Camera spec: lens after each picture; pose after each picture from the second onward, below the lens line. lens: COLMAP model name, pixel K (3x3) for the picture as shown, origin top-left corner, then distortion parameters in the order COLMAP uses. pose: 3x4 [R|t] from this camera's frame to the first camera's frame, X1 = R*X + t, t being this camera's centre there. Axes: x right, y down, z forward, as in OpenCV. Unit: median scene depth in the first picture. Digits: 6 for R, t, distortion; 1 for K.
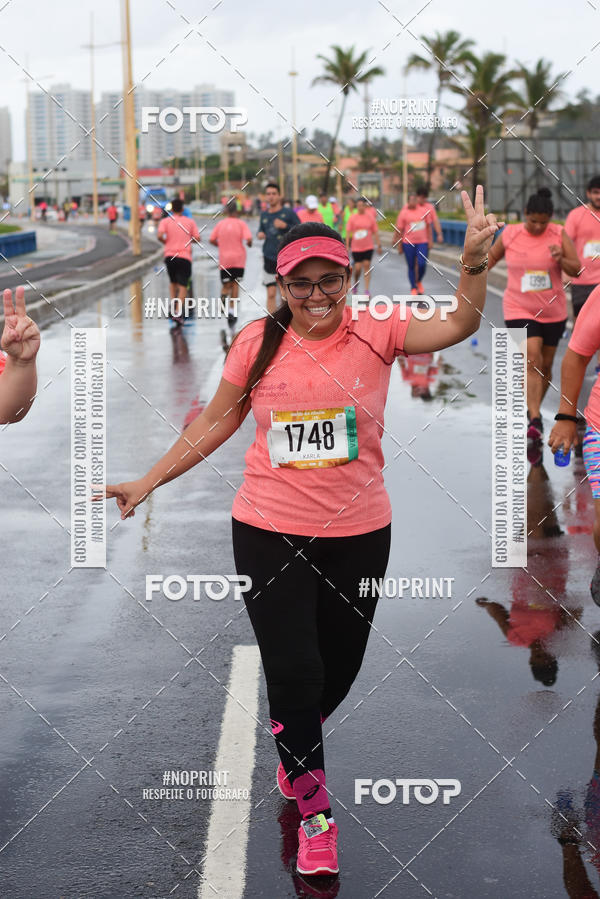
lens RADIAL K [[2189.7, 0, 300.0], [0, 2189.7, 449.5], [0, 0, 1]] dist [-0.047727, -0.199188]
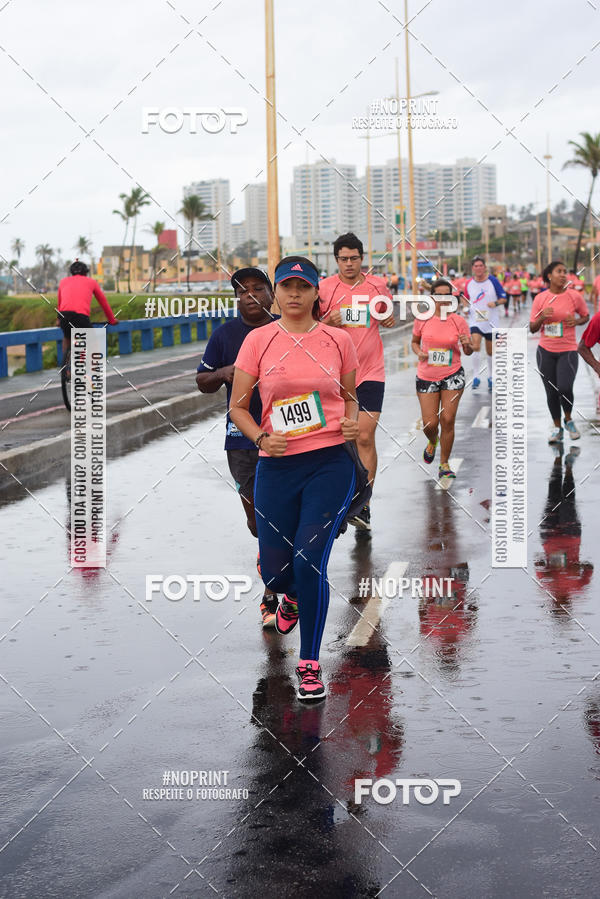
lens RADIAL K [[3339.2, 0, 300.0], [0, 3339.2, 449.5], [0, 0, 1]] dist [0.045867, 2.522916]
pose [[0.995847, 0.001142, -0.091033, 0.022431], [-0.006604, 0.998193, -0.059721, 0.065919], [0.090801, 0.060074, 0.994055, -0.581210]]
